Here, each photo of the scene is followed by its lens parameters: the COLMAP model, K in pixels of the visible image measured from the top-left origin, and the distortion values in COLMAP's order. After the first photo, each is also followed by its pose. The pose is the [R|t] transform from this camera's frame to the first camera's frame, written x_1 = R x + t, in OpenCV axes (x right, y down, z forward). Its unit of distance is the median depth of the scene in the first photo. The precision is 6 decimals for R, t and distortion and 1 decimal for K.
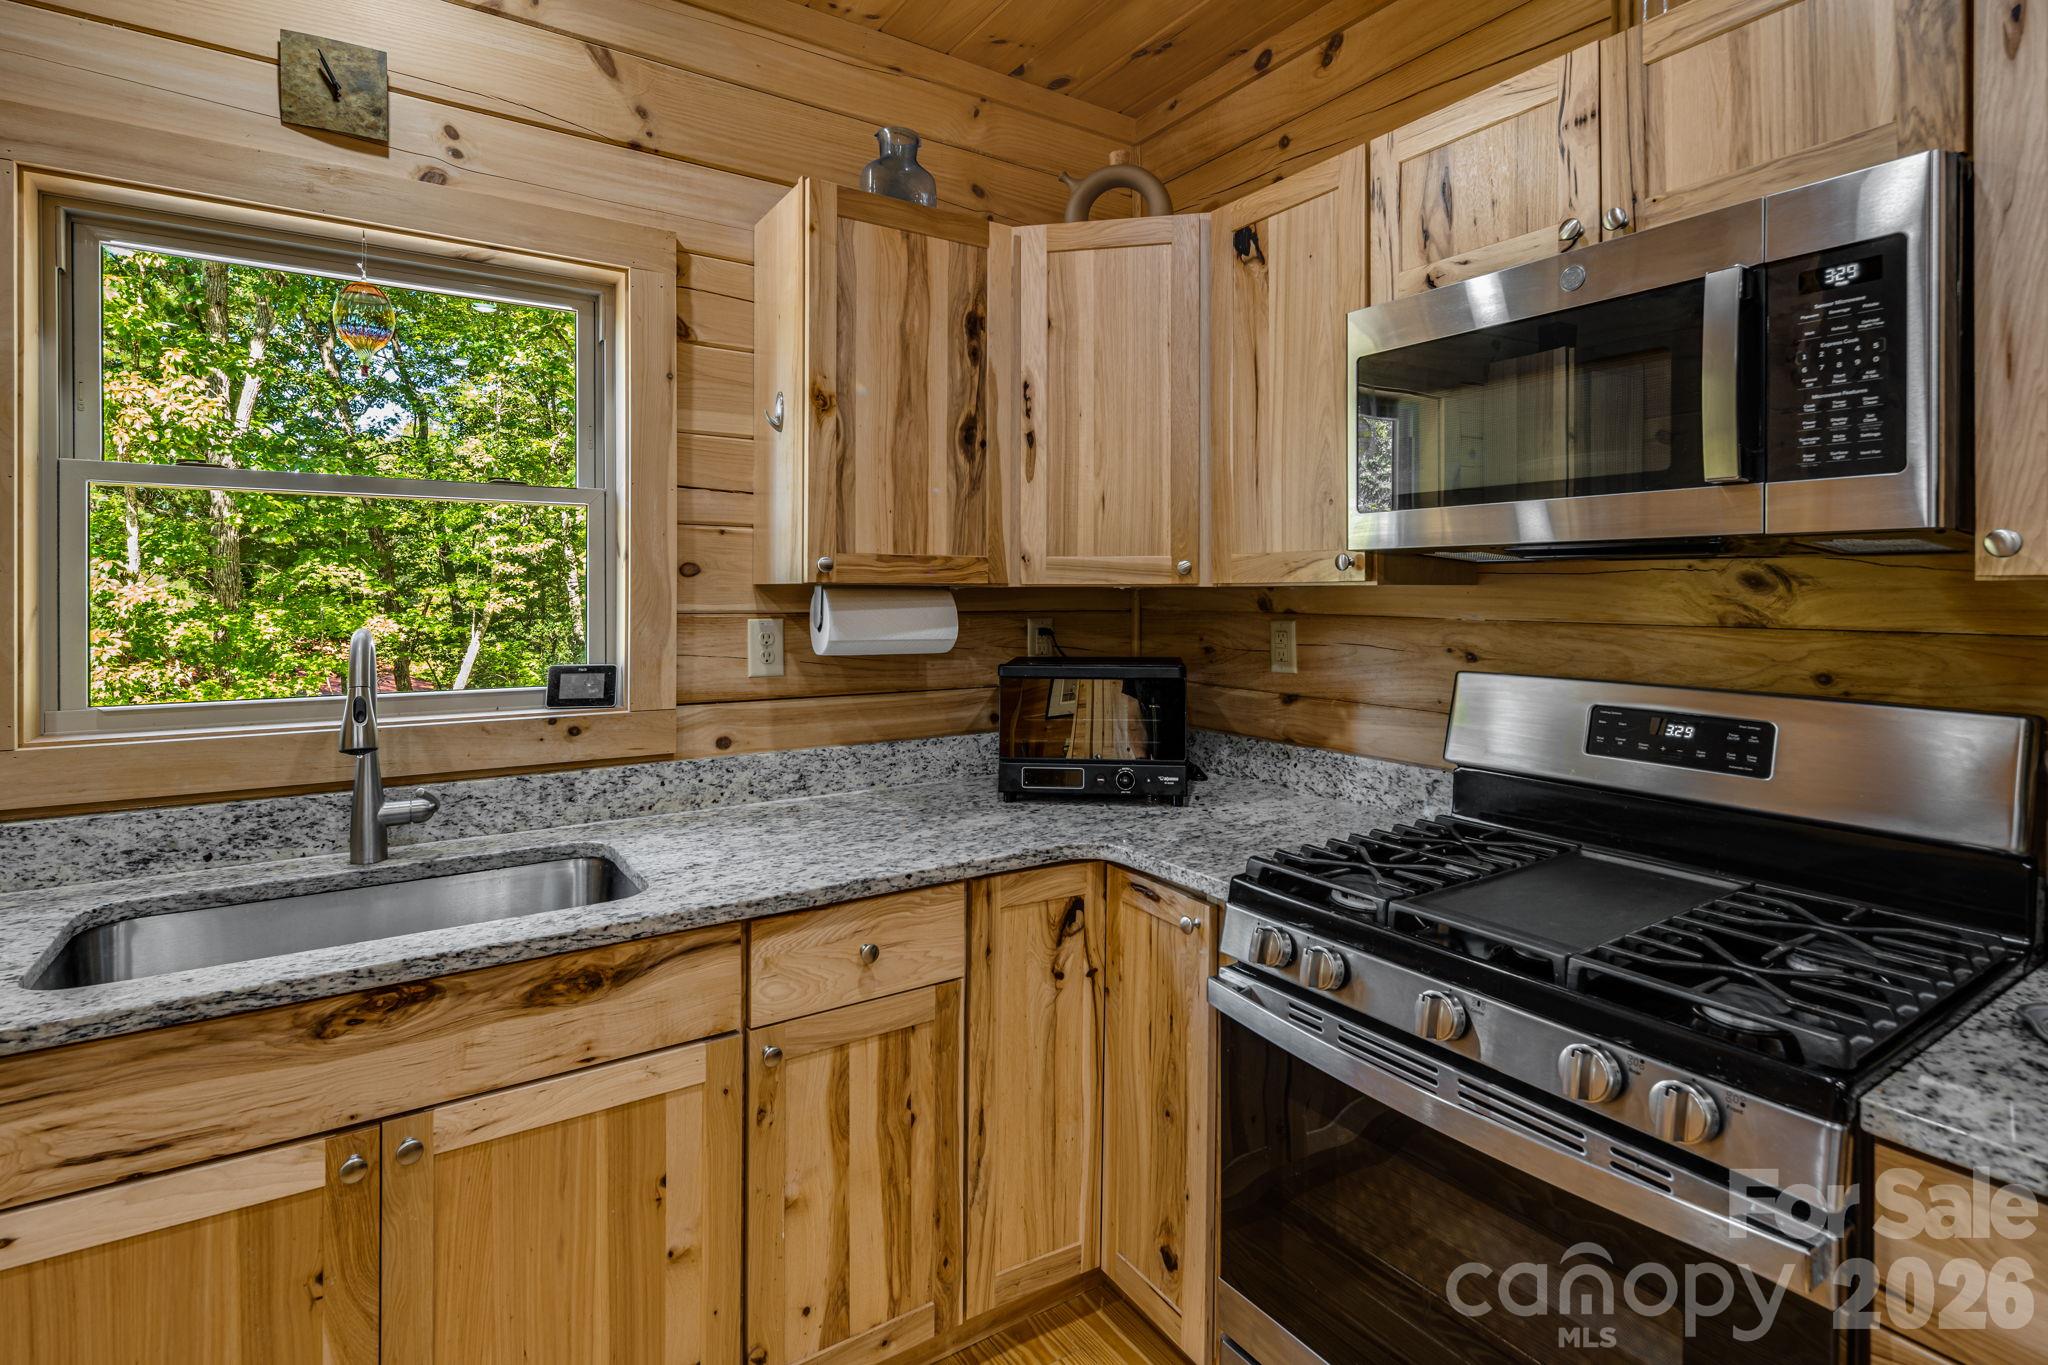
lens RADIAL K [[1014.9, 0, 1026.2], [0, 1014.9, 592.7], [0, 0, 1]] dist [0.001785, -0.000172]
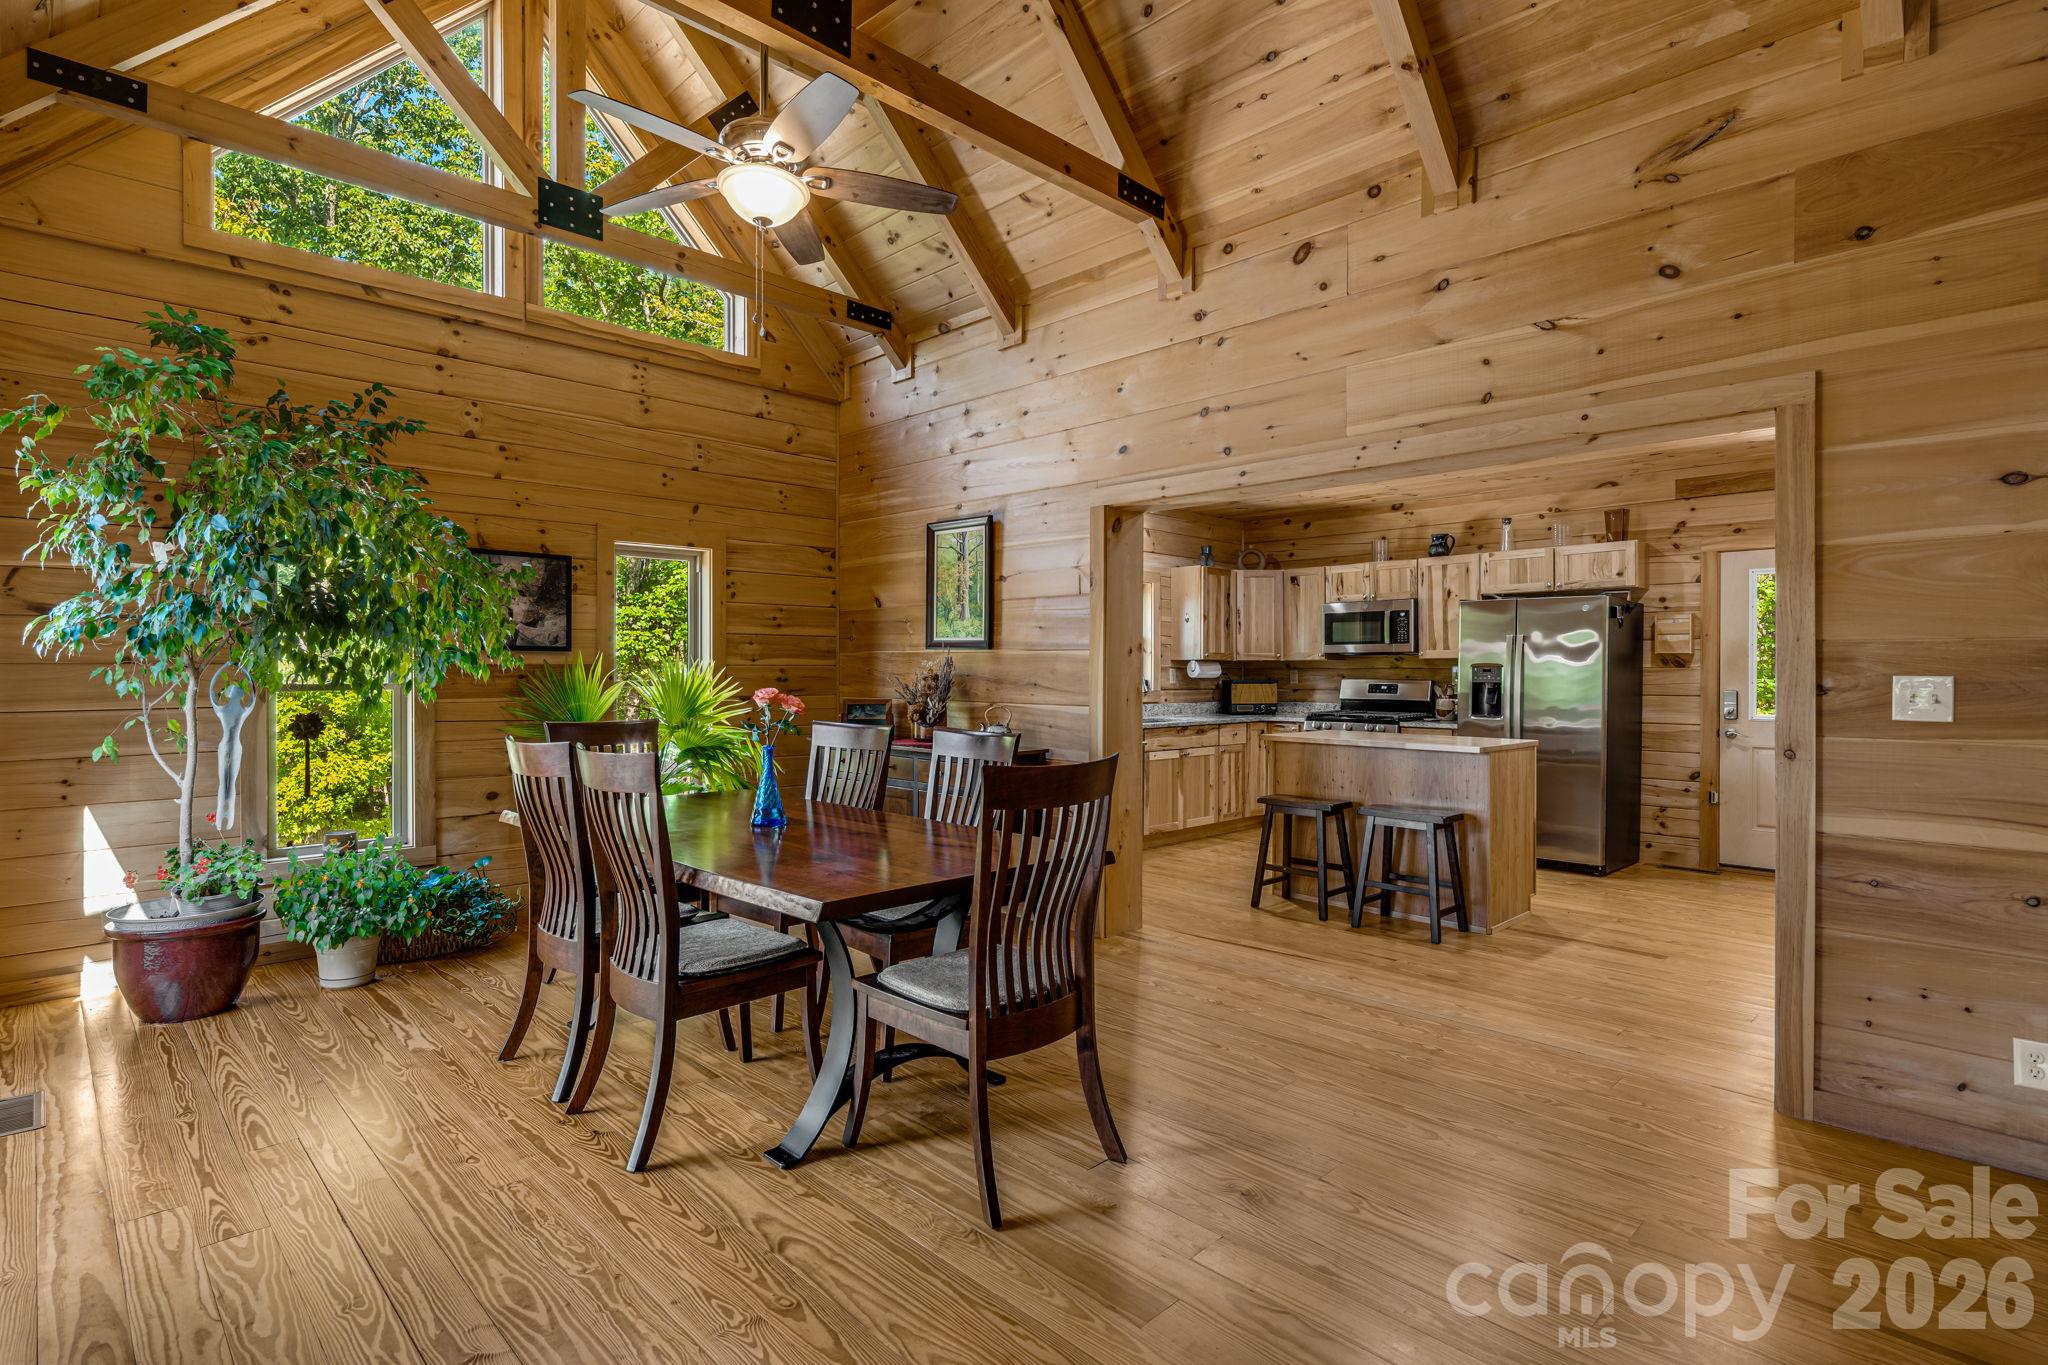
lens RADIAL K [[1018.0, 0, 1024.7], [0, 1018.0, 673.2], [0, 0, 1]] dist [0.003779, -0.000446]
pose [[0.981466, -0.000436, 0.191633, -1.776078], [0.000930, 0.999996, -0.002490, 0.058303], [-0.191632, 0.002622, 0.981463, -3.091943]]
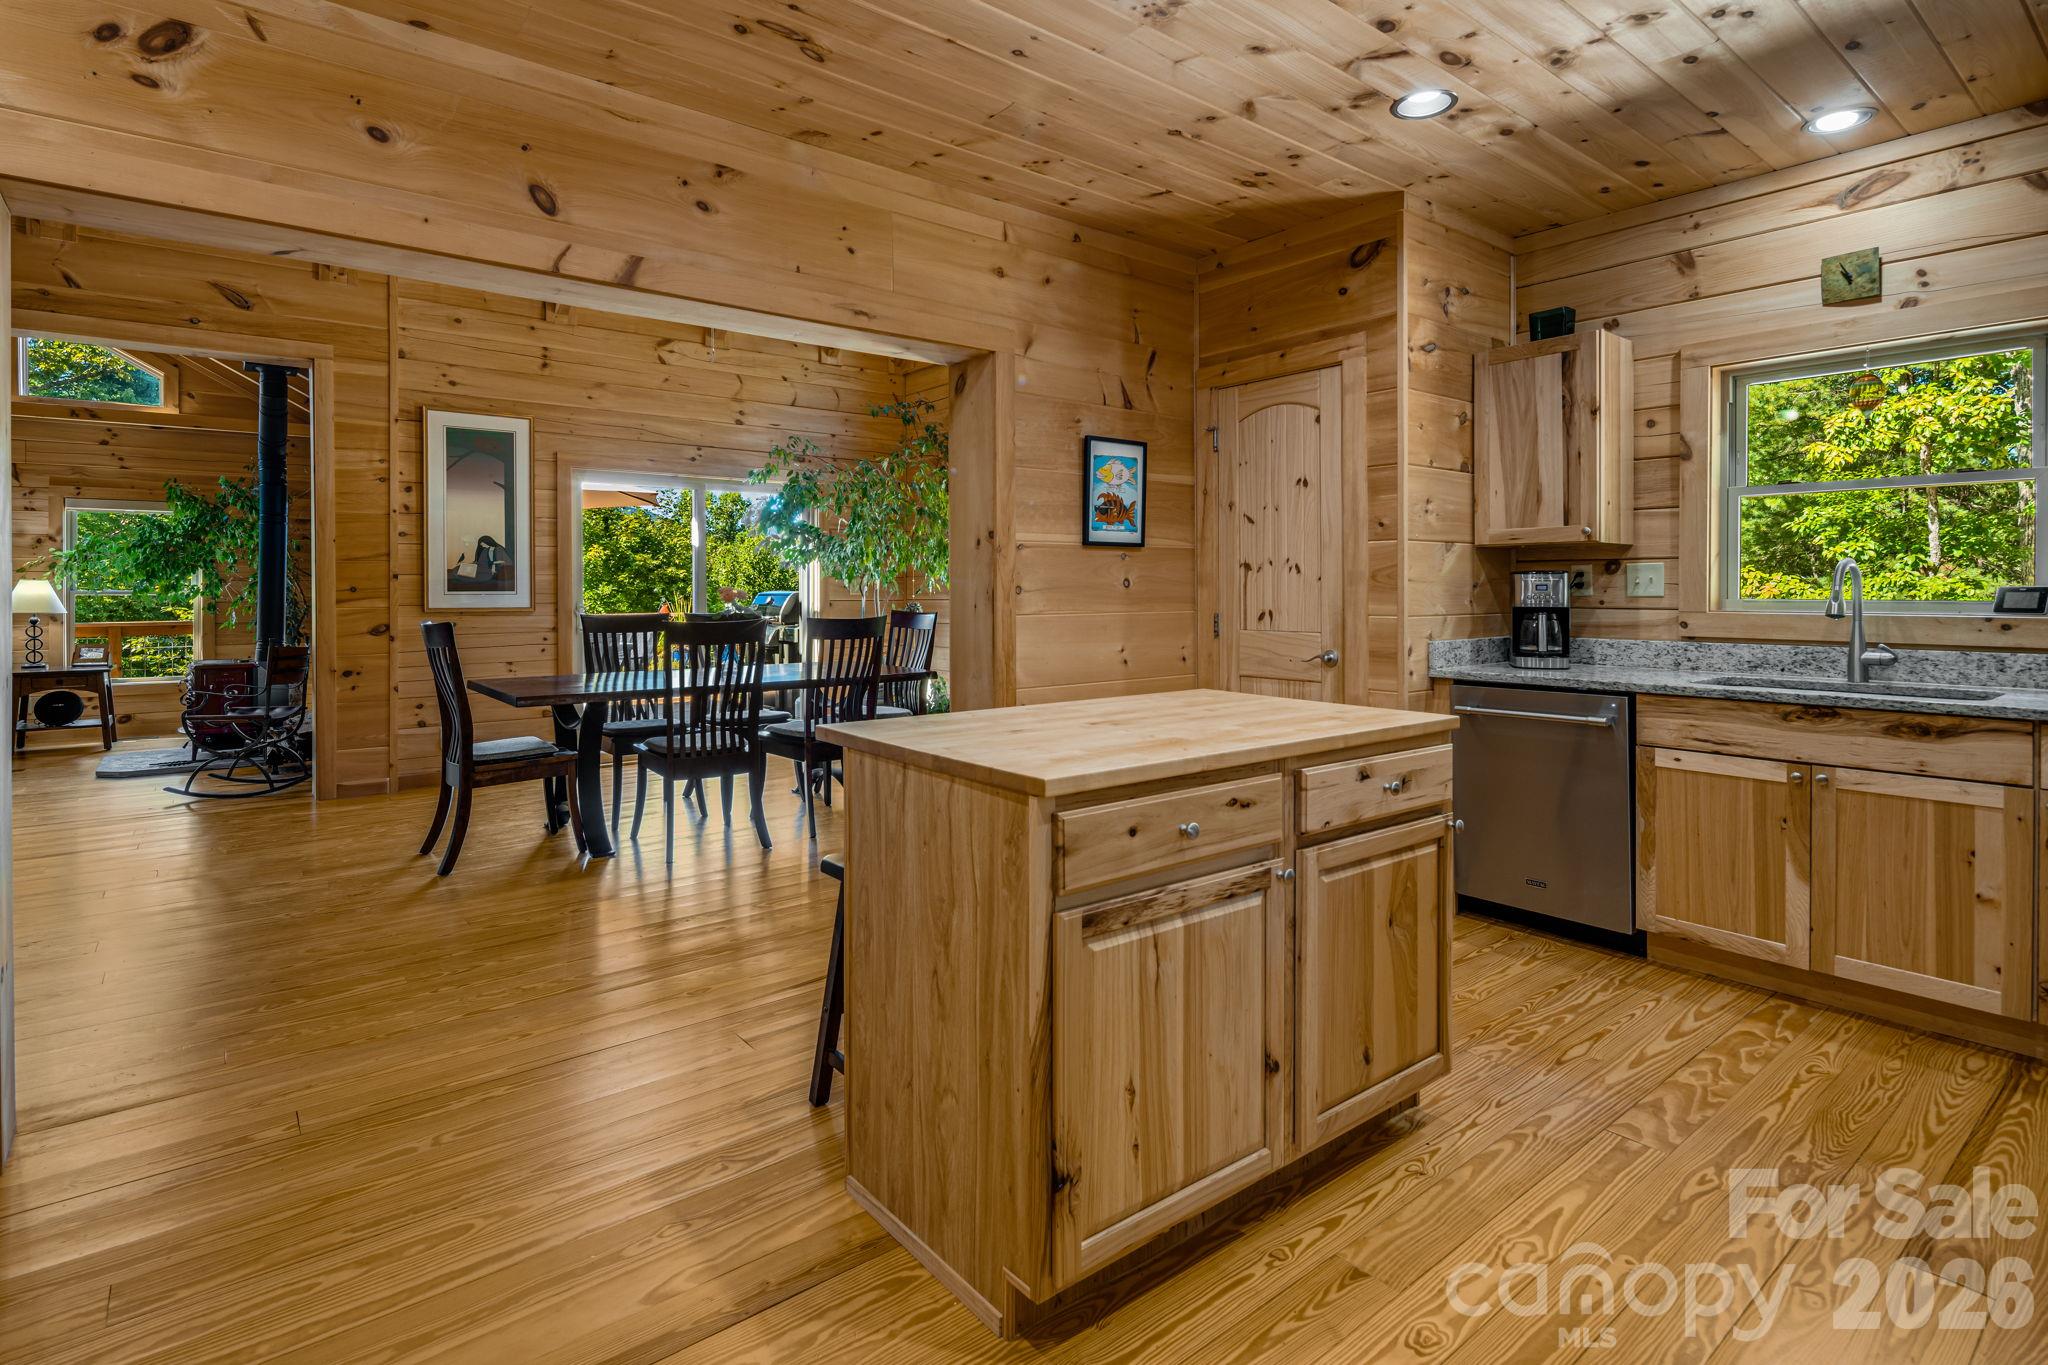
lens RADIAL K [[1014.9, 0, 1026.2], [0, 1014.9, 592.7], [0, 0, 1]] dist [0.001785, -0.000172]
pose [[0.095444, 0.003154, -0.995430, 0.978543], [-0.003551, 0.999990, 0.002828, 0.085752], [0.995428, 0.003265, 0.095454, -0.654357]]
